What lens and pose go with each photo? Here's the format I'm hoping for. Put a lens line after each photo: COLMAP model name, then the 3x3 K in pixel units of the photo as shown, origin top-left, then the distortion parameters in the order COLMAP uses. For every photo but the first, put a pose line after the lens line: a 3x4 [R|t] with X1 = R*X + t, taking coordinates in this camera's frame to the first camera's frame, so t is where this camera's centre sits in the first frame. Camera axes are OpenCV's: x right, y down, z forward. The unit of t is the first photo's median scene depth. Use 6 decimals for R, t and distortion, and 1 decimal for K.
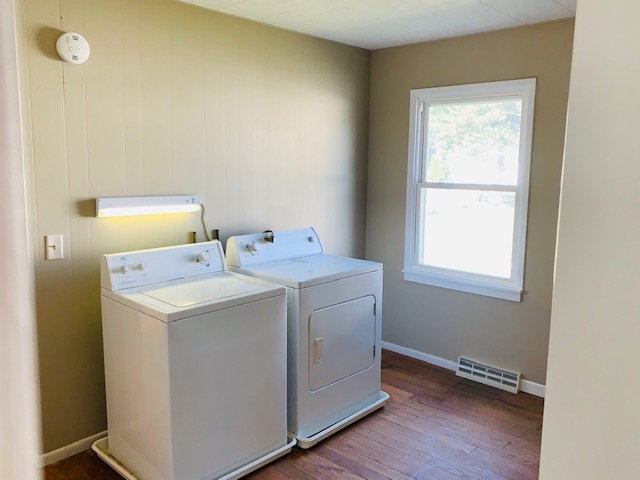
lens RADIAL K [[527.7, 0, 320.0], [0, 527.7, 240.0], [0, 0, 1]] dist [0.000598, -0.000351]
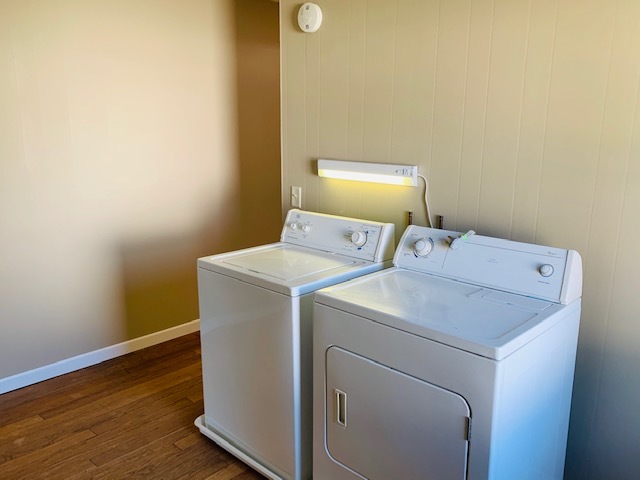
lens RADIAL K [[527.2, 0, 320.0], [0, 527.2, 240.0], [0, 0, 1]] dist [0.056918, -0.000037]
pose [[-0.019320, 0.199377, -0.979732, 0.577170], [-0.150520, 0.968167, 0.199992, -0.117120], [0.988418, 0.151333, 0.011306, 0.889596]]
